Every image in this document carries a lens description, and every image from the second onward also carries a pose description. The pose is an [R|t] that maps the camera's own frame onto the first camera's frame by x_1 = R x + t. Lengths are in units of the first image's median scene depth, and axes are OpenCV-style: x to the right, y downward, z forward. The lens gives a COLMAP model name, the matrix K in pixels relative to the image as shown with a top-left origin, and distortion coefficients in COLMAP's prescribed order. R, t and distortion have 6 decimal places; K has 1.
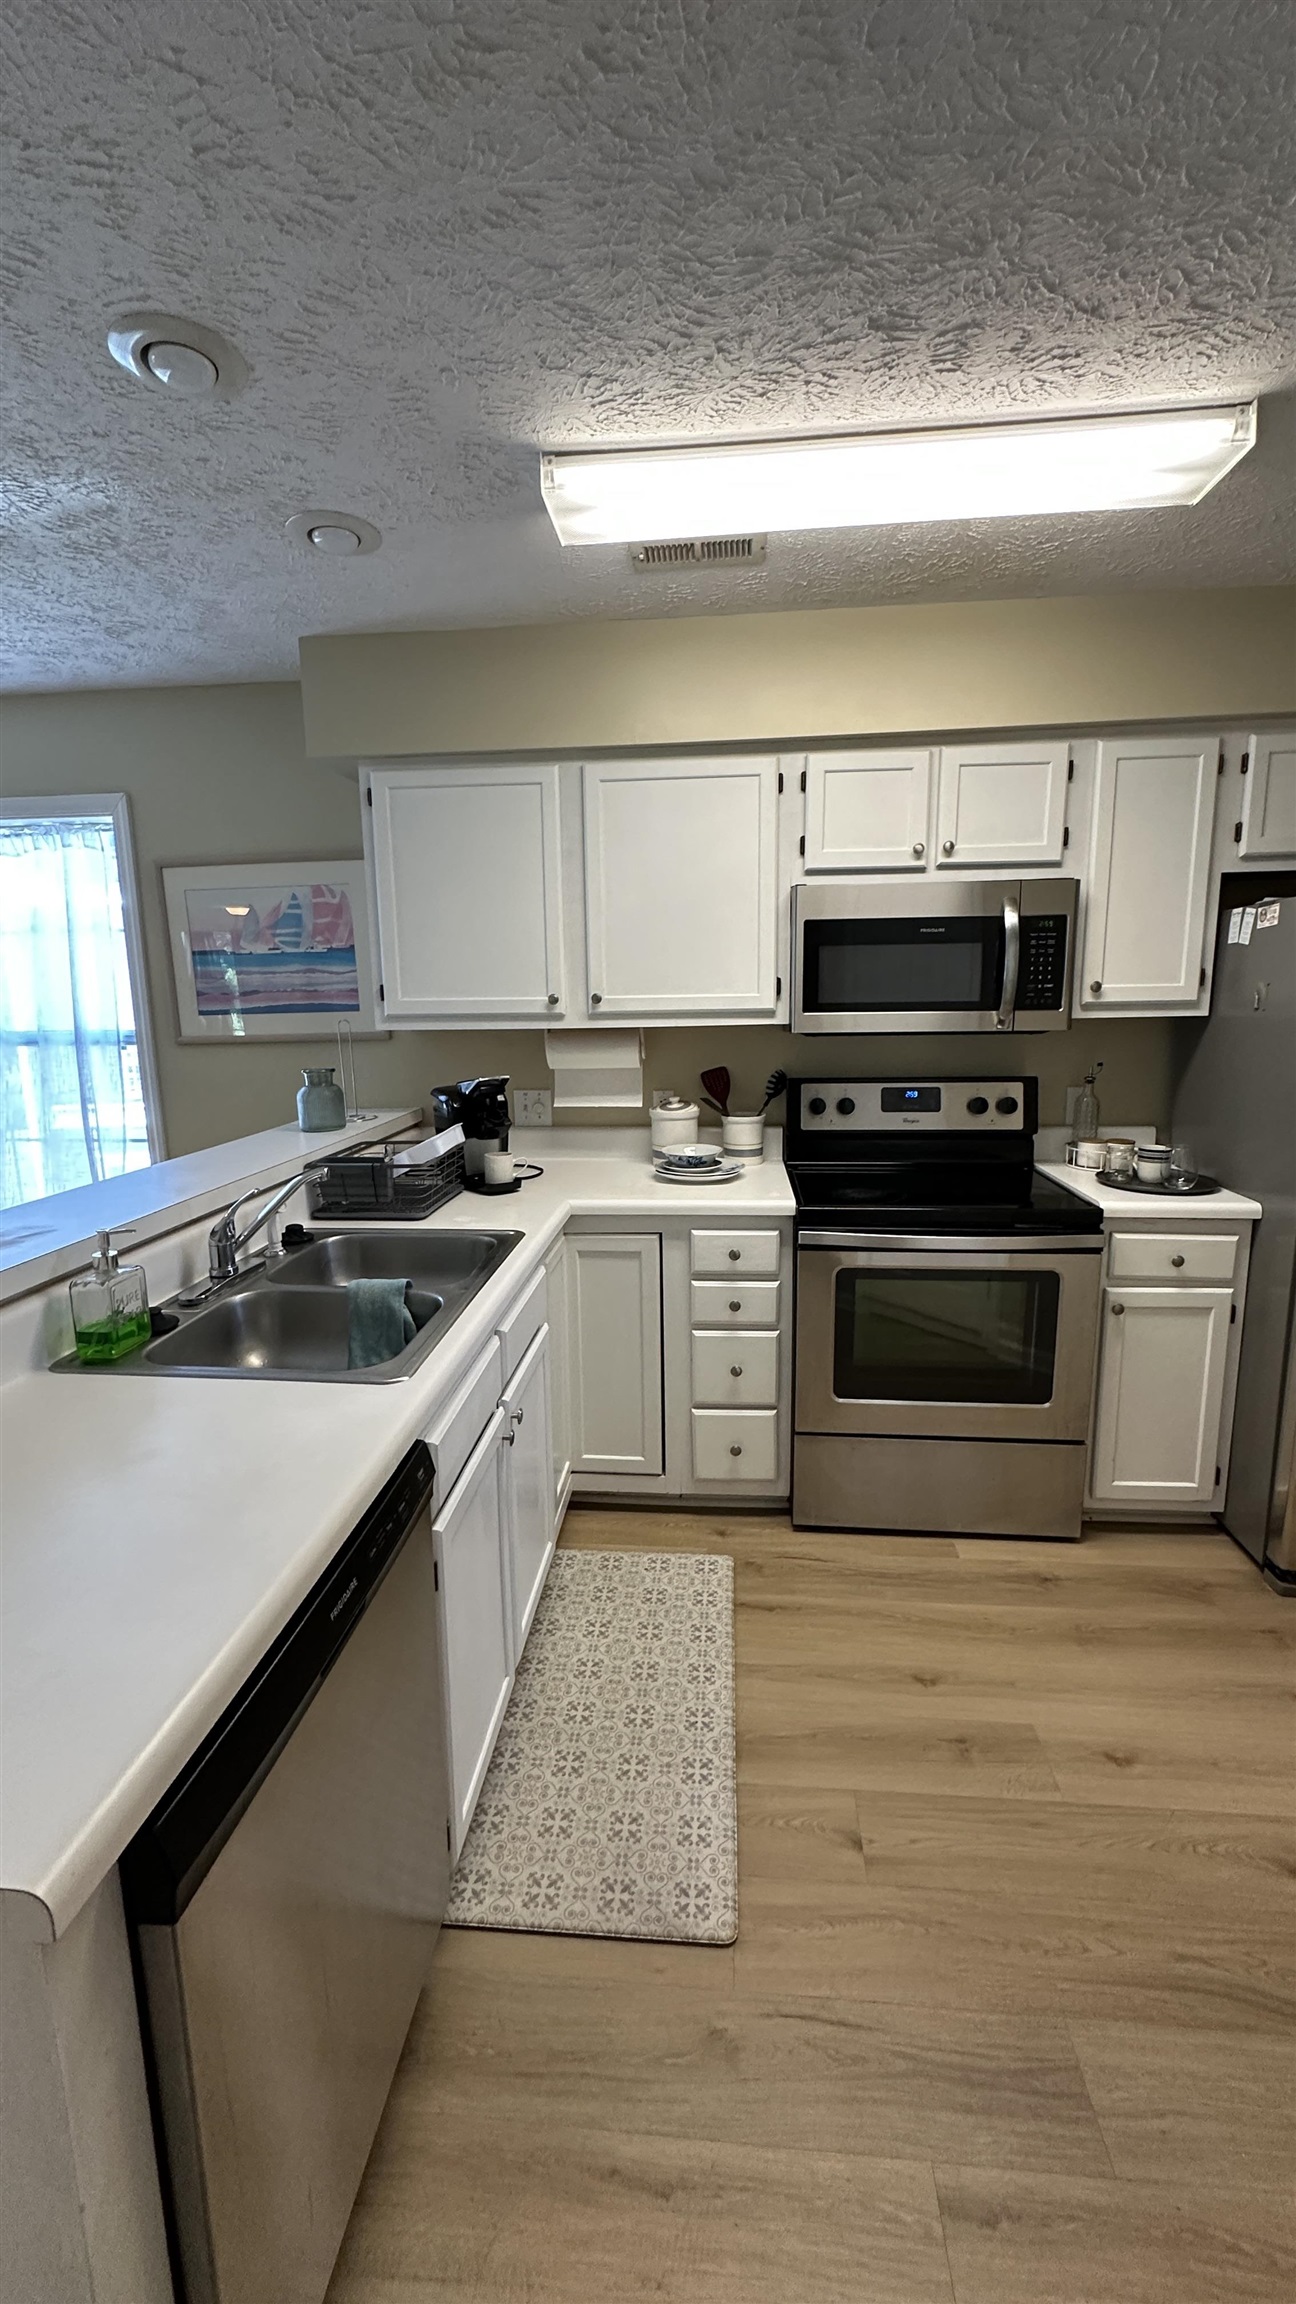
lens RADIAL K [[914.9, 0, 648.5], [0, 914.9, 1156.9], [0, 0, 1]] dist [-0.006821, -0.000408]
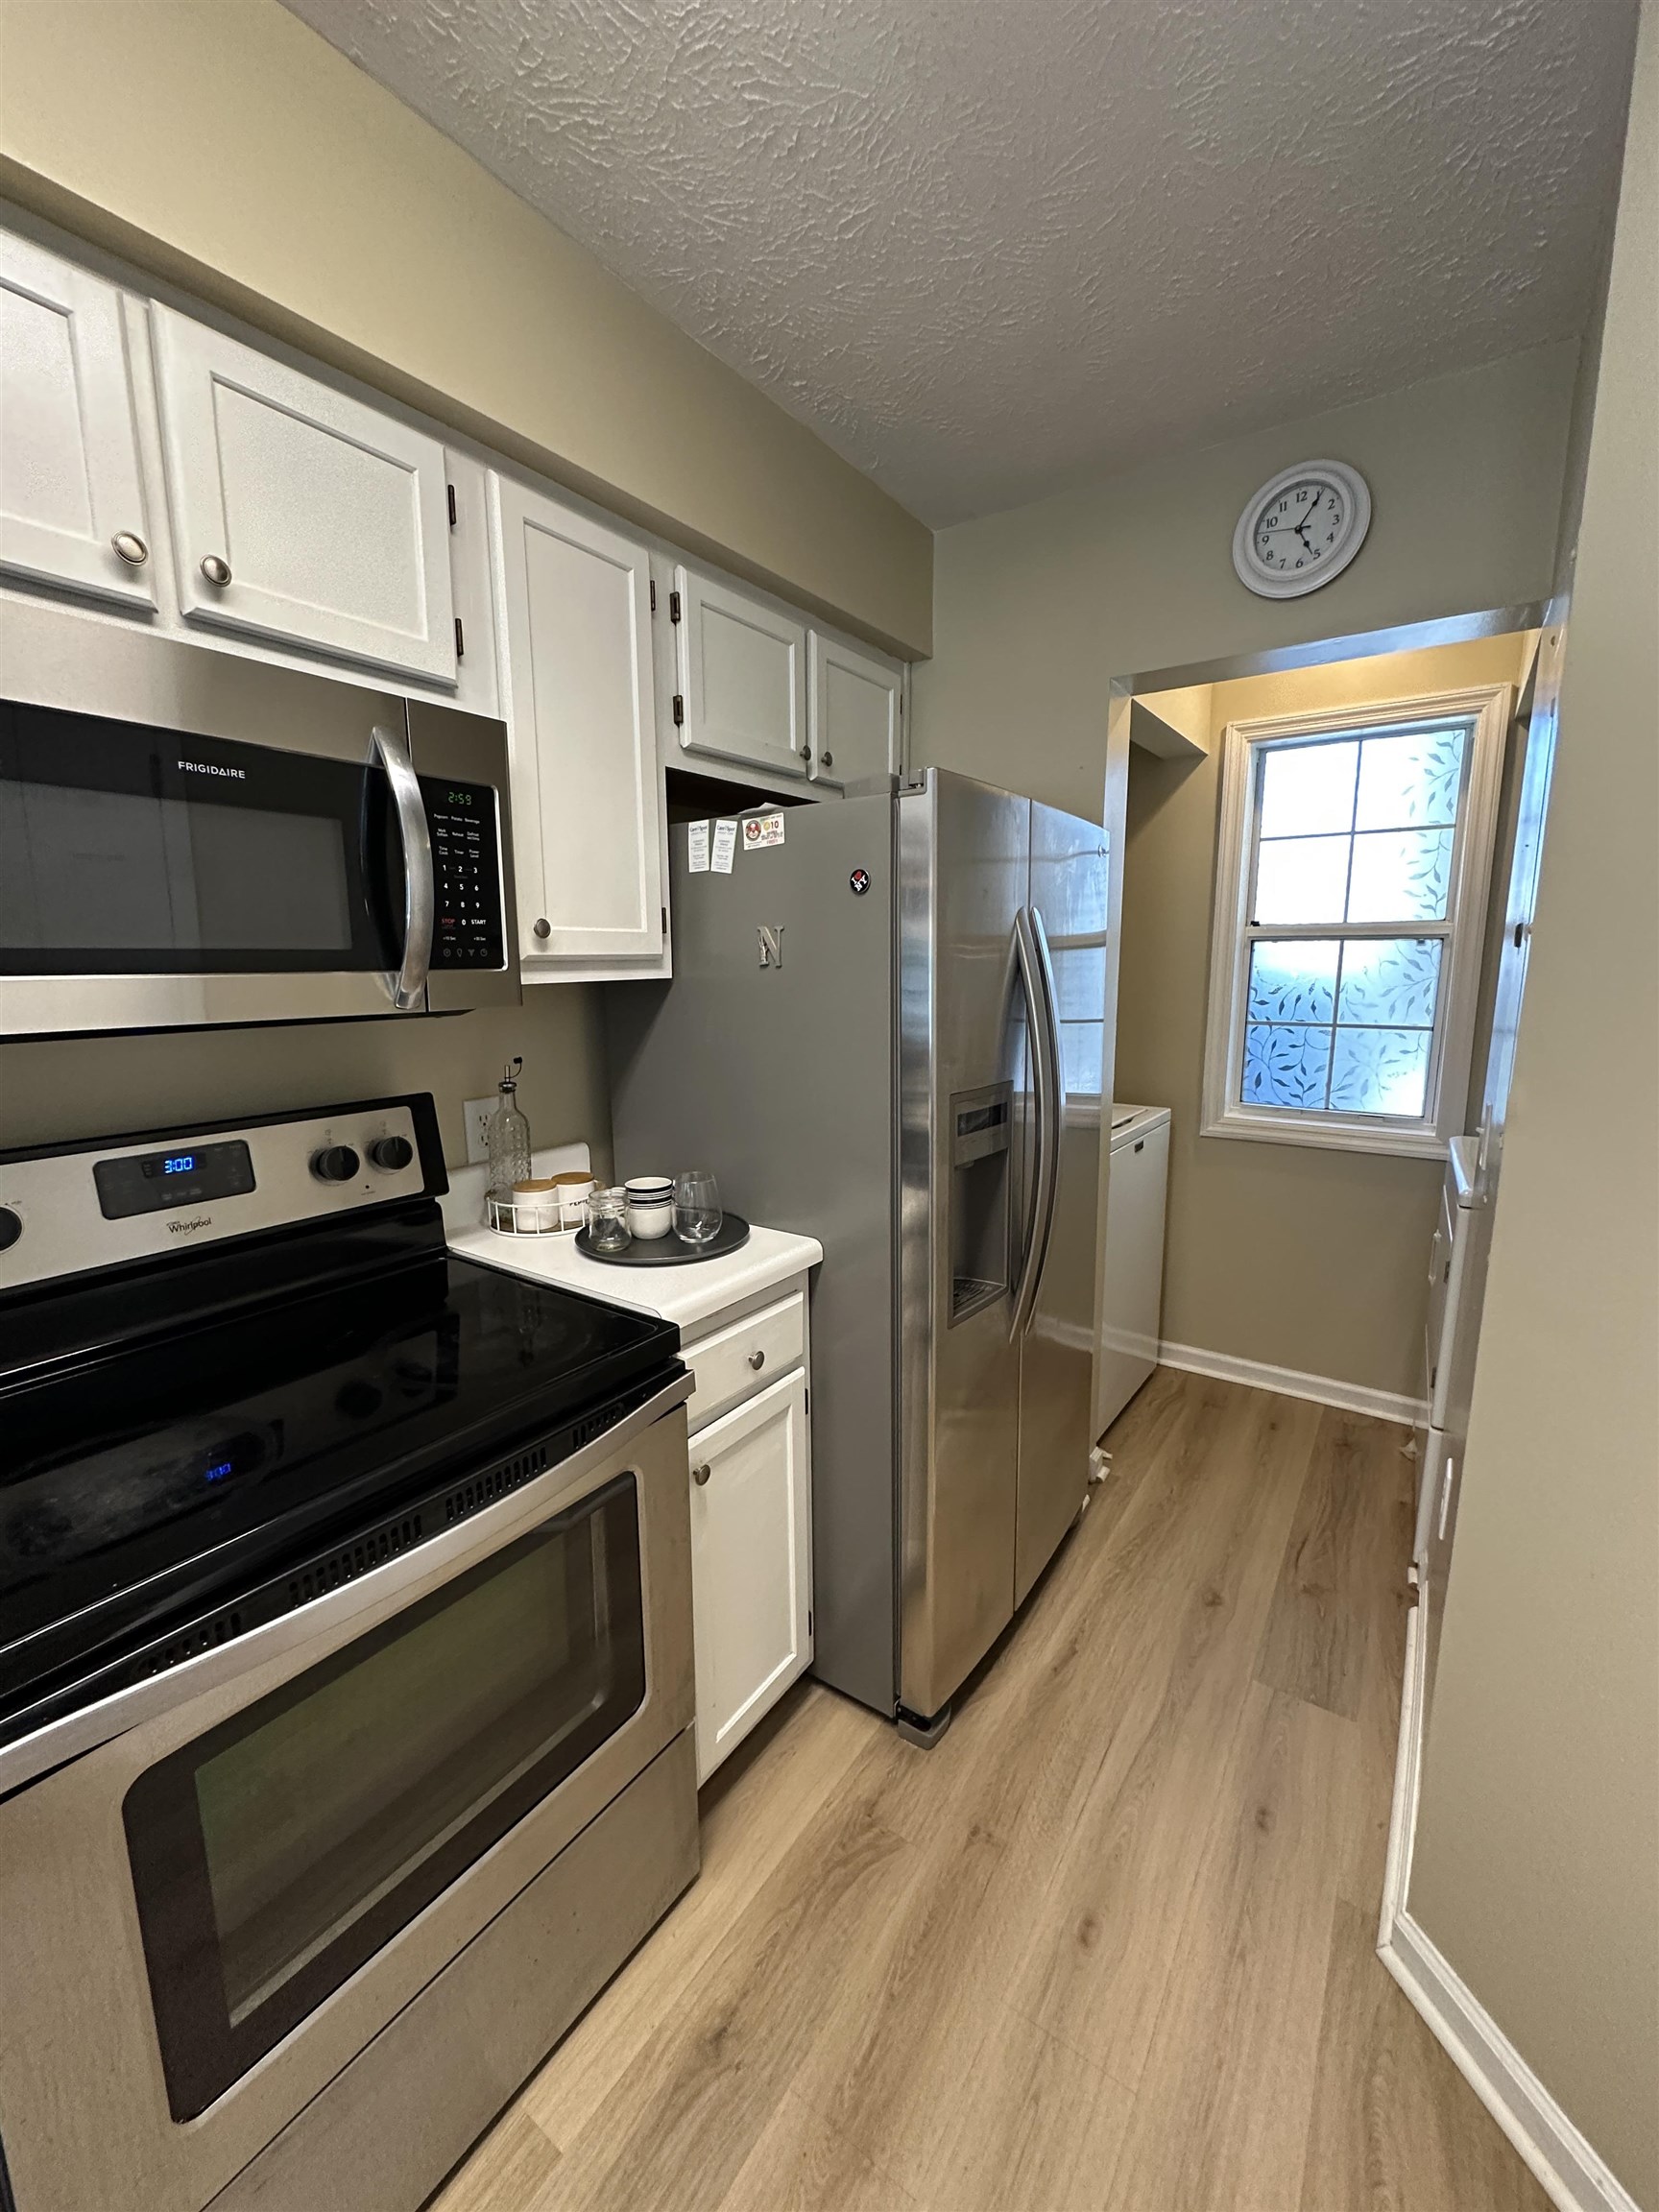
lens RADIAL K [[883.9, 0, 828.8], [0, 883.9, 1108.5], [0, 0, 1]] dist [-0.002139, 0.000262]
pose [[0.498438, -0.132058, 0.856808, 0.092214], [0.154953, 0.985985, 0.061826, -0.081751], [-0.852965, 0.101949, 0.511915, 0.572719]]
